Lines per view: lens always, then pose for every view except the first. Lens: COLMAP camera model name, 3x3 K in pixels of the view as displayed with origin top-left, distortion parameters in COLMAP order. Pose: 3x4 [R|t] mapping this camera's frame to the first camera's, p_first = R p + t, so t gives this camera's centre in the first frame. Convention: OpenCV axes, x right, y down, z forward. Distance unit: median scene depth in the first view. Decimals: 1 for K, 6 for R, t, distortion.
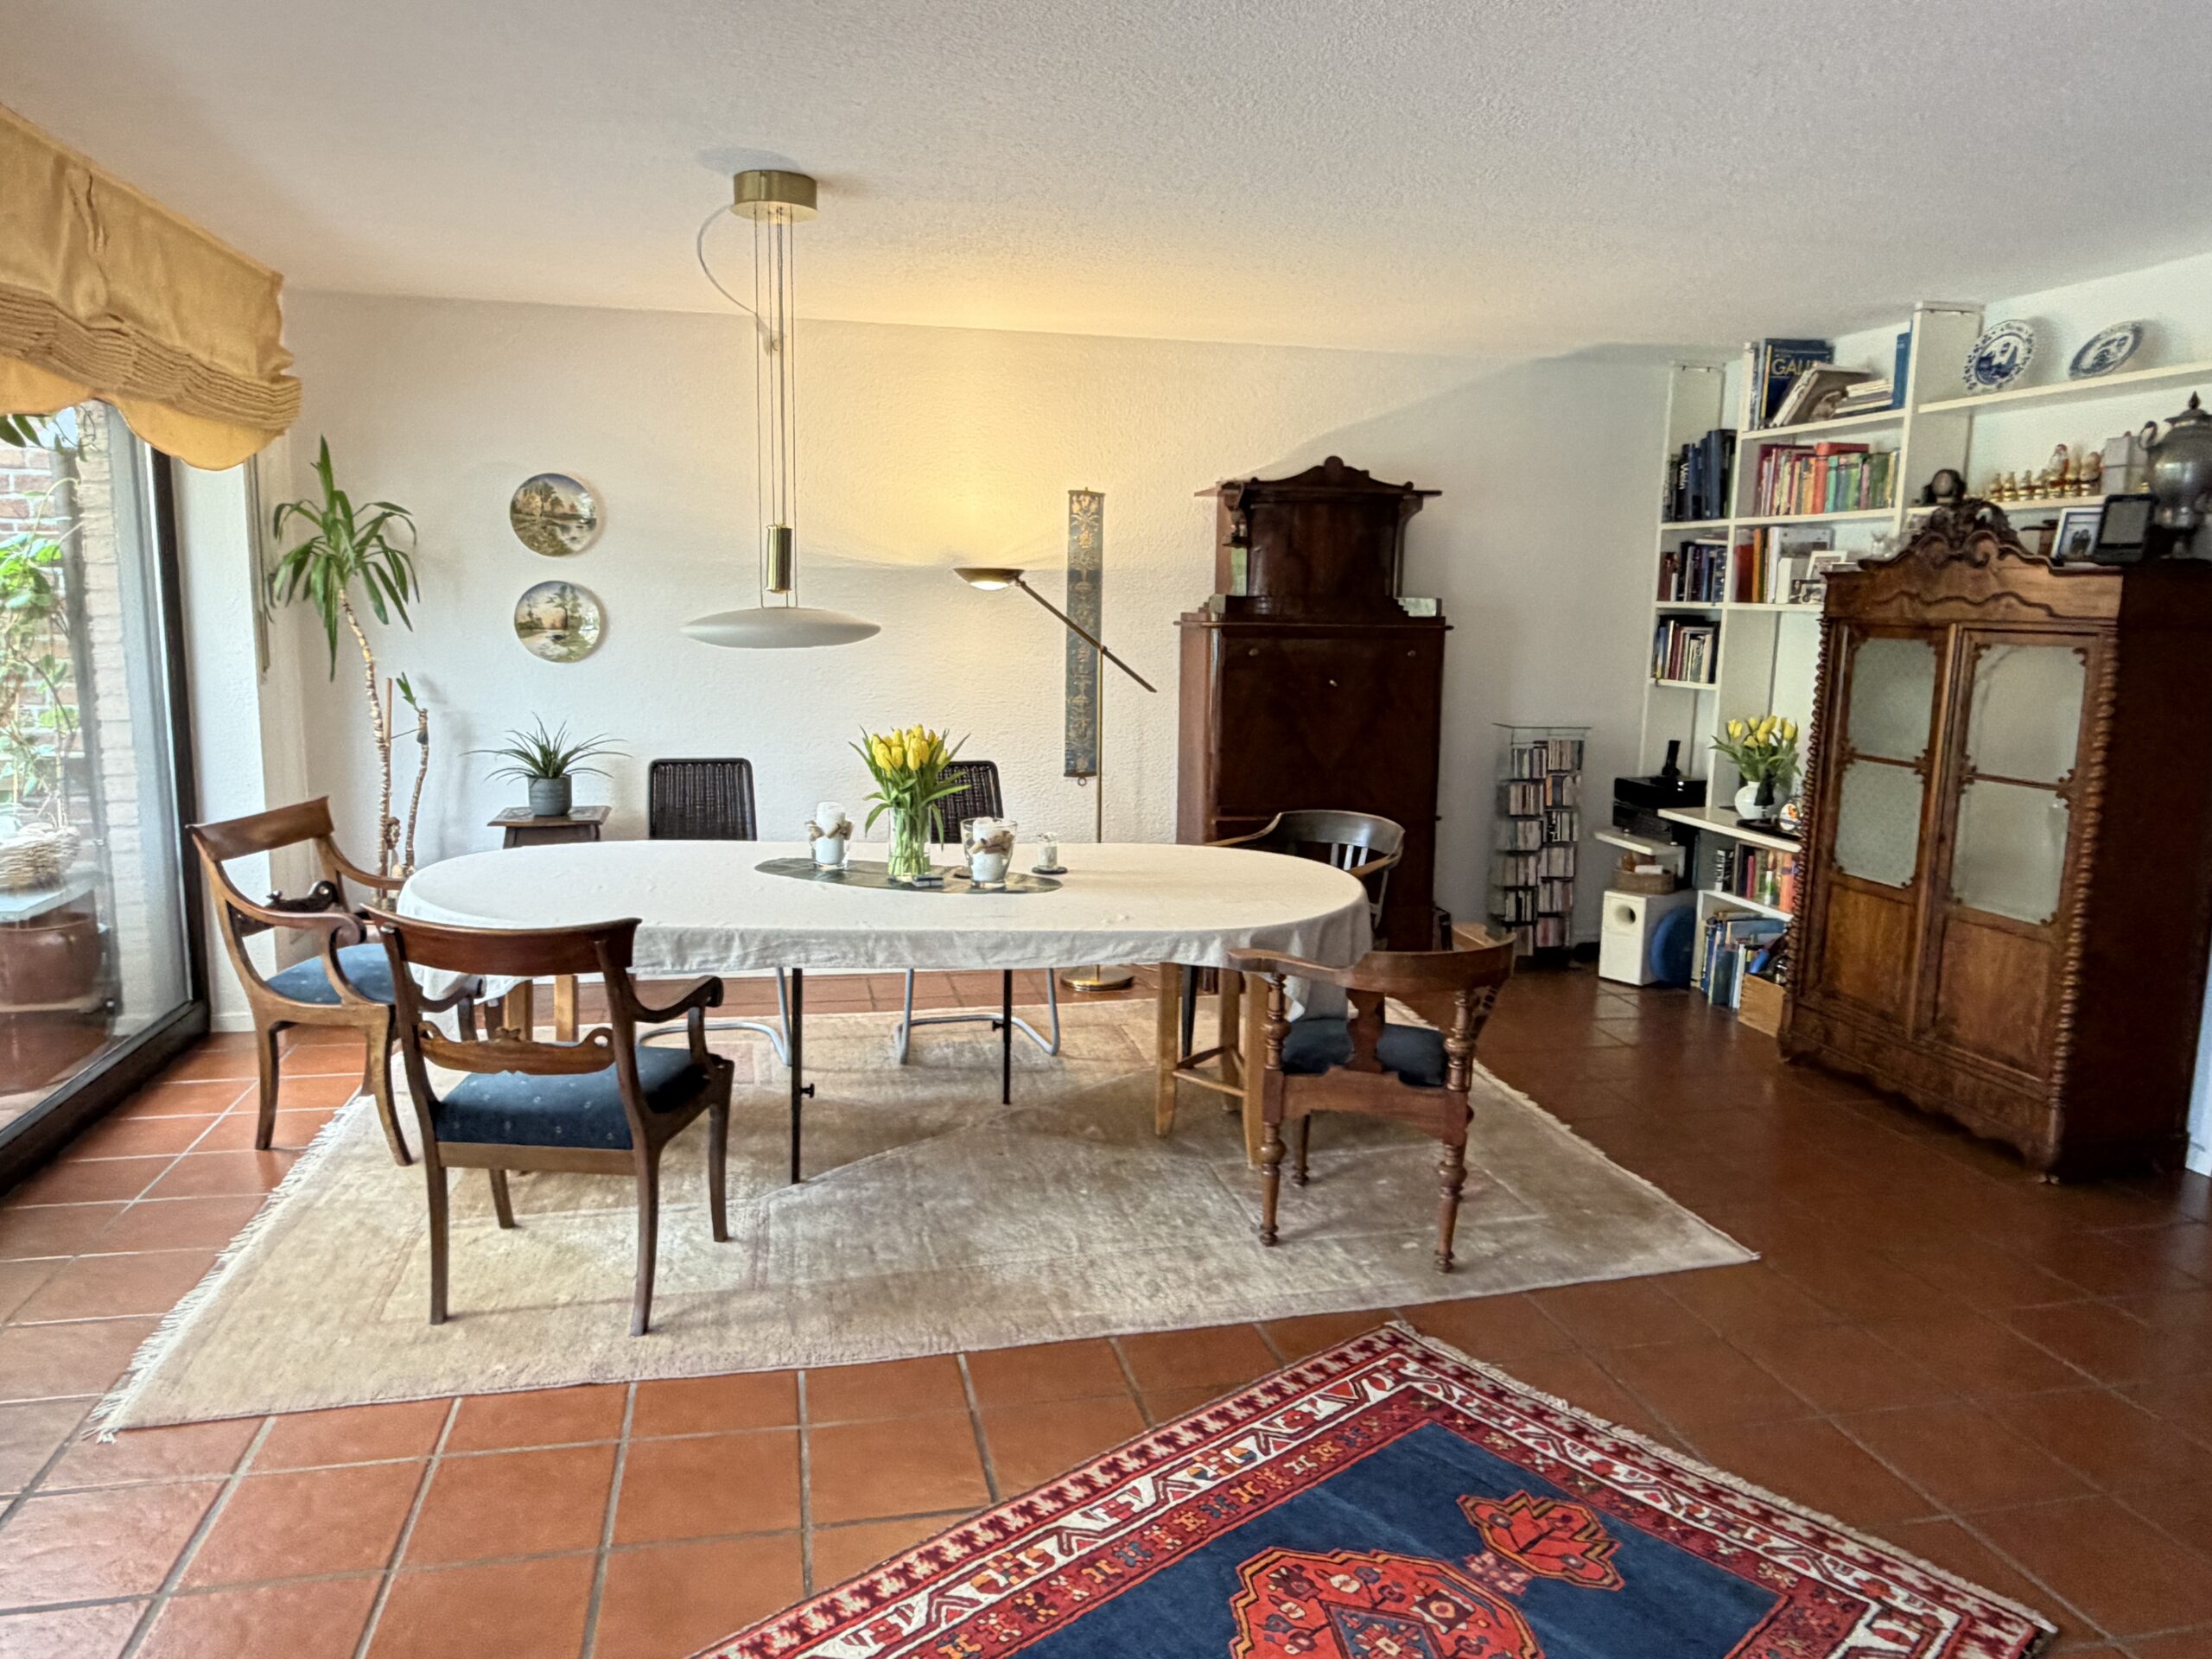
lens RADIAL K [[1479.9, 0, 1106.0], [0, 1479.9, 829.5], [0, 0, 1]] dist [-0.023691, 0.000014]
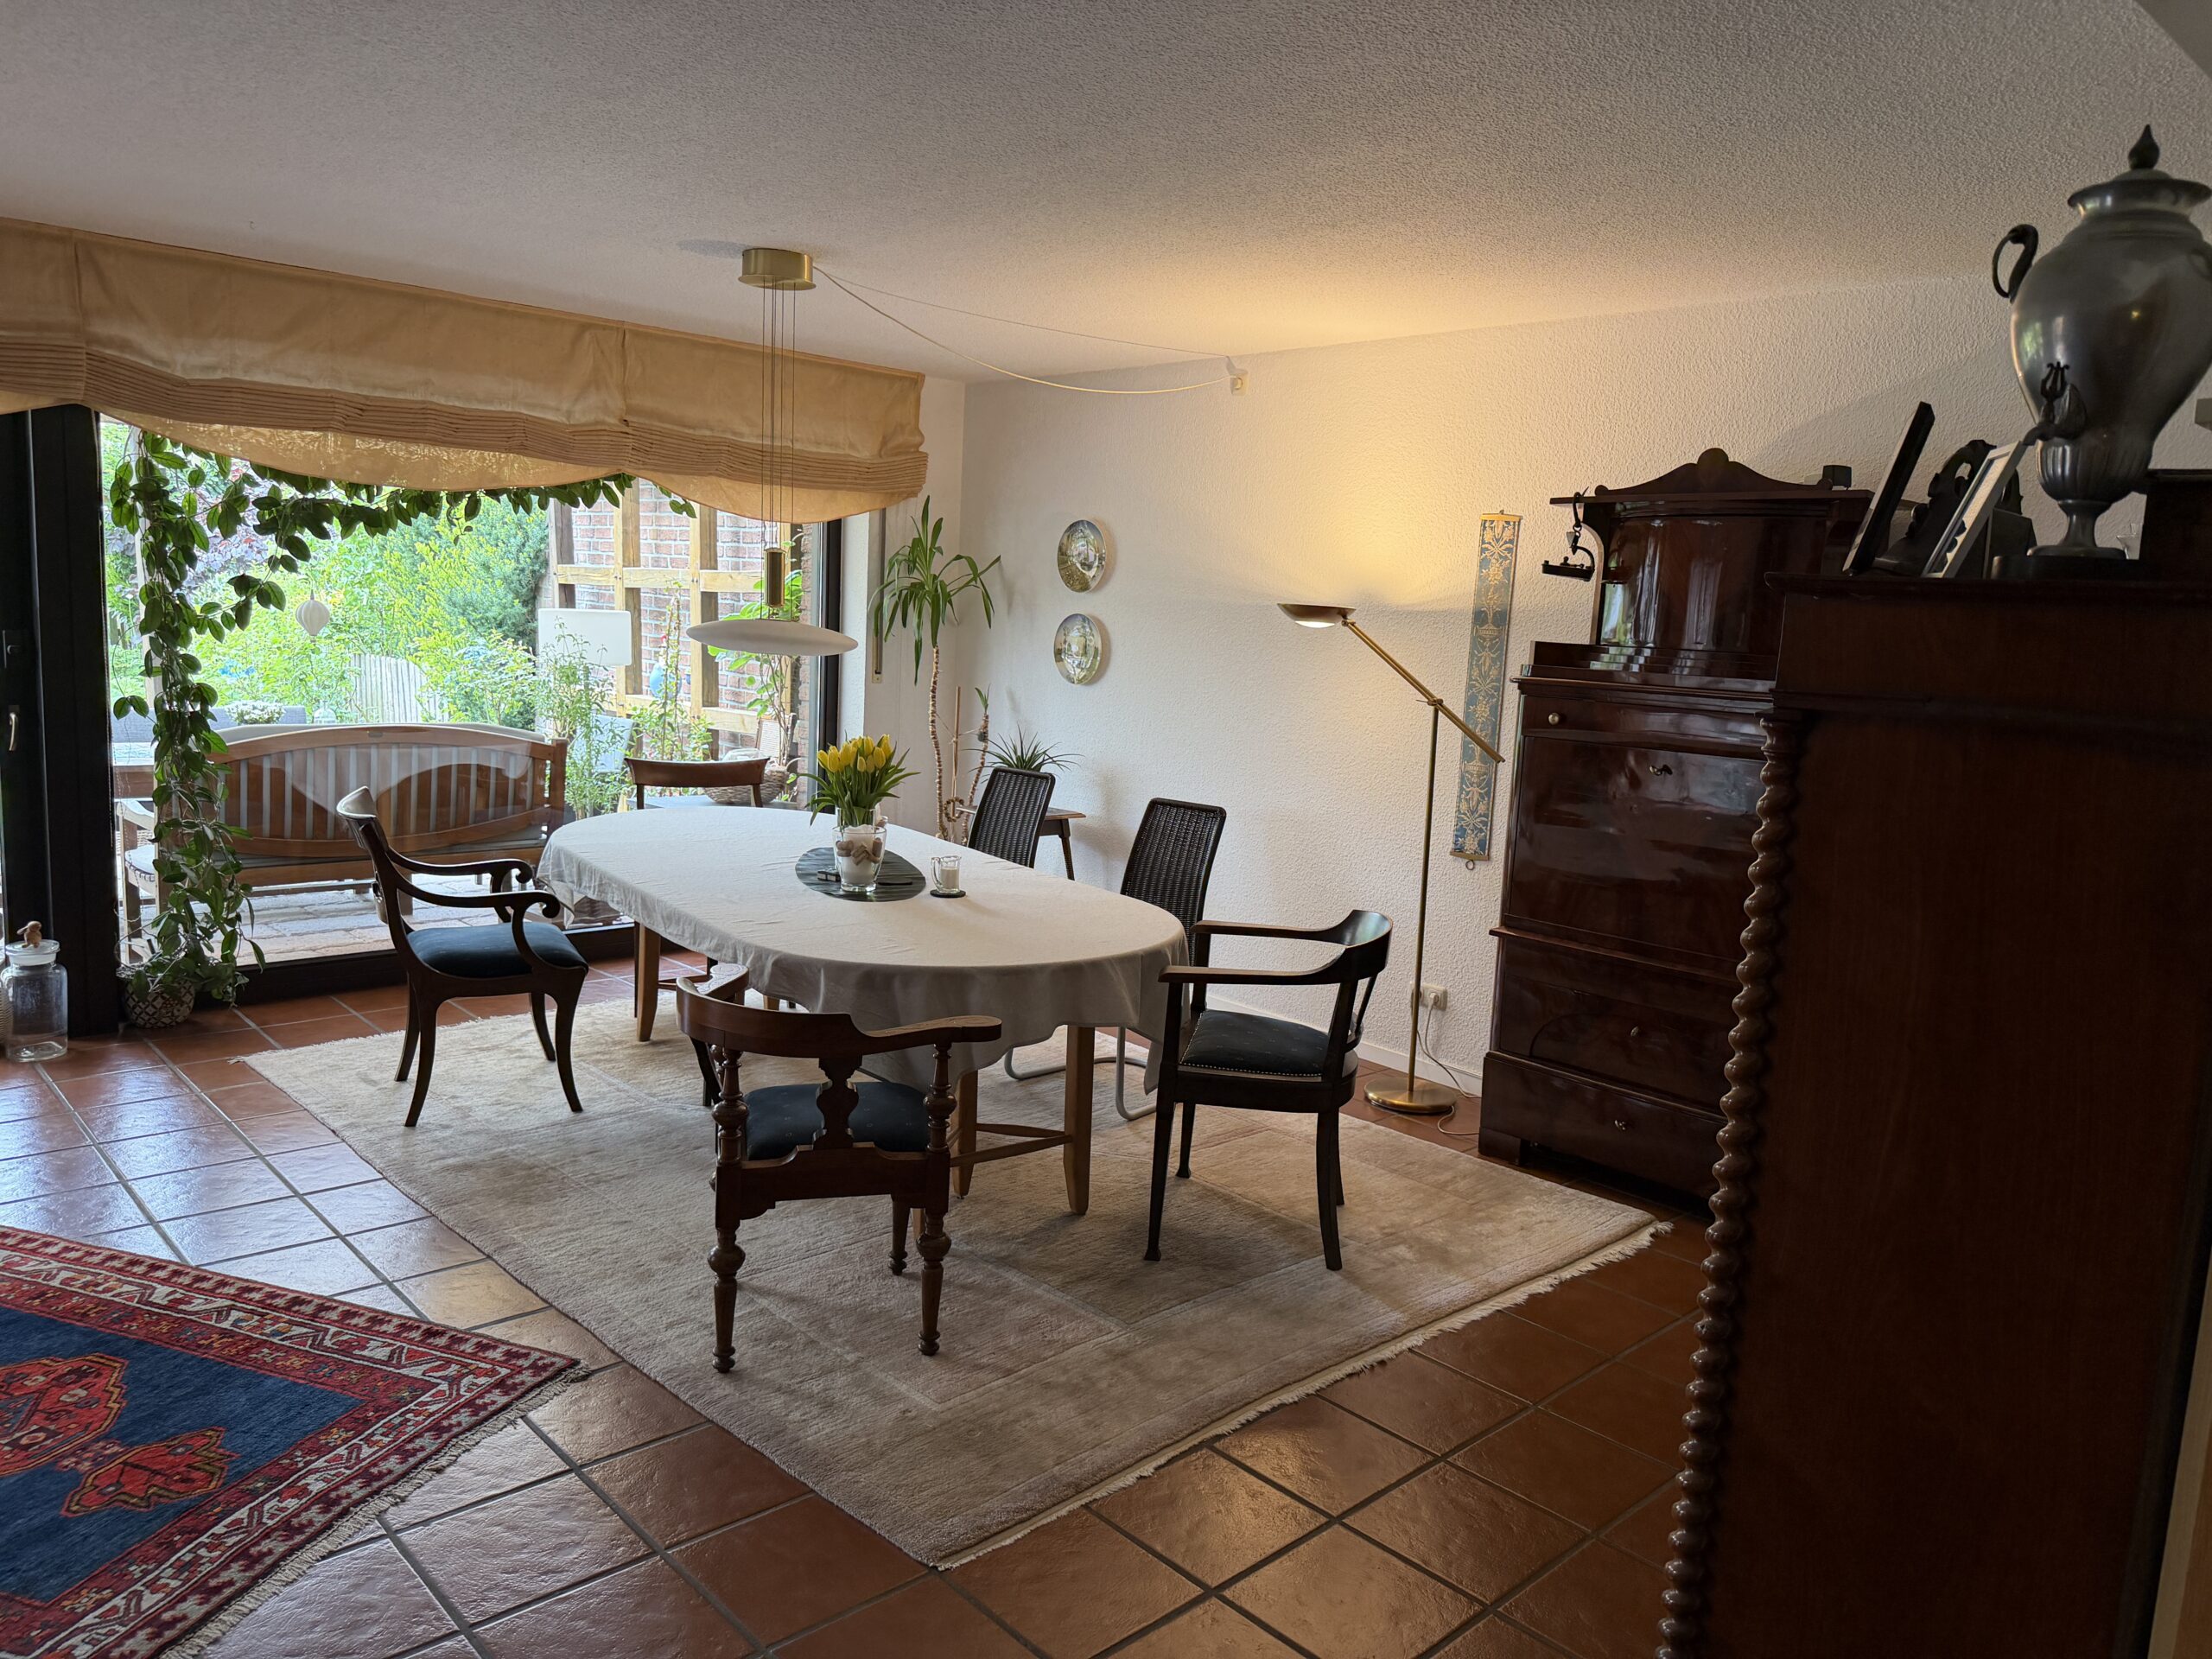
lens RADIAL K [[1553.9, 0, 1106.0], [0, 1553.9, 829.5], [0, 0, 1]] dist [0.076753, -0.081921]
pose [[0.499926, 0.130948, -0.856111, 0.697466], [-0.168176, 0.984365, 0.052359, -0.070423], [0.849583, 0.117802, 0.514133, 0.416157]]
